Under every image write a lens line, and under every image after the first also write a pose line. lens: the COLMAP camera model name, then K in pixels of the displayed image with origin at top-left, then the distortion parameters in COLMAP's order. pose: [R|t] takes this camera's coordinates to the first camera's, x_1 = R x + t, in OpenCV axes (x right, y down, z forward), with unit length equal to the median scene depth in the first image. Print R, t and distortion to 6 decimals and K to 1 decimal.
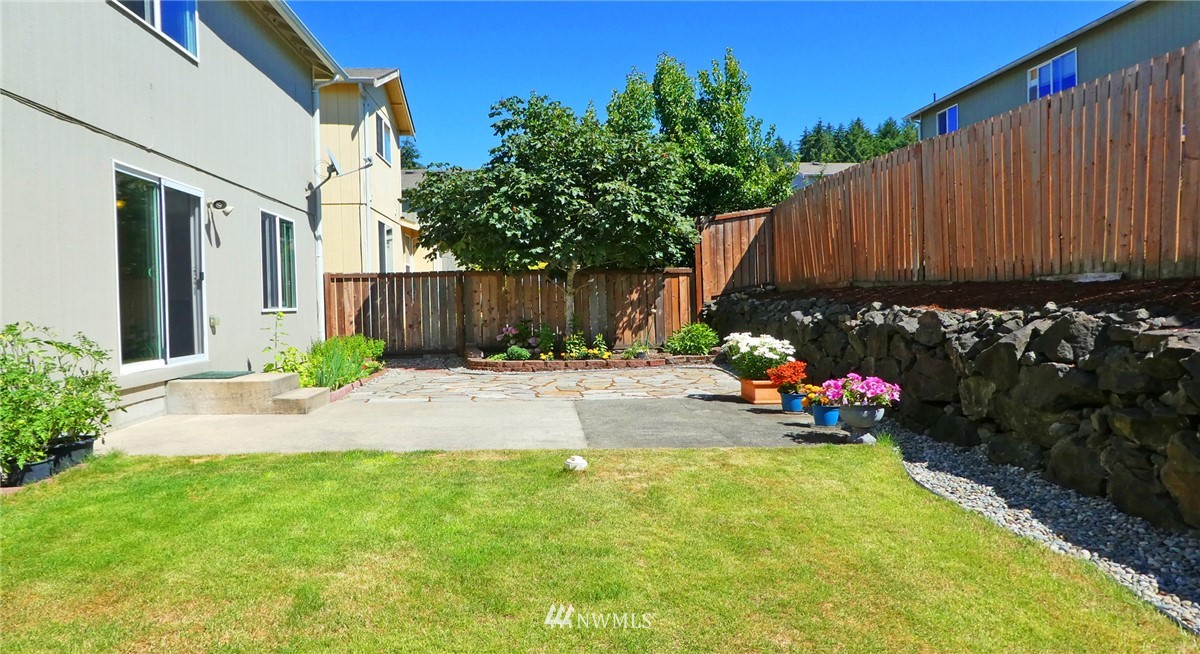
lens RADIAL K [[855.0, 0, 601.3], [0, 855.0, 262.1], [0, 0, 1]] dist [-0.003398, 0.000150]
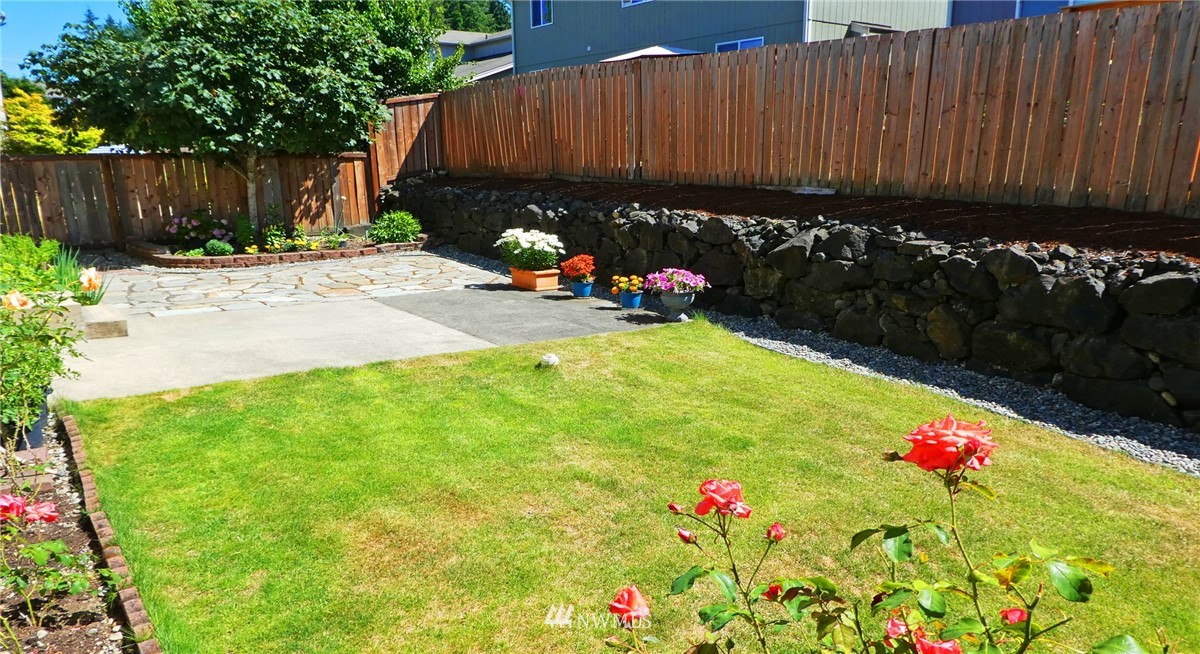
lens RADIAL K [[859.4, 0, 600.0], [0, 859.4, 327.0], [0, 0, 1]] dist [-0.029684, -0.000293]
pose [[0.863713, -0.087734, 0.496289, -0.314192], [-0.030018, 0.974028, 0.224431, -0.049605], [-0.503090, -0.208741, 0.838646, -0.036559]]
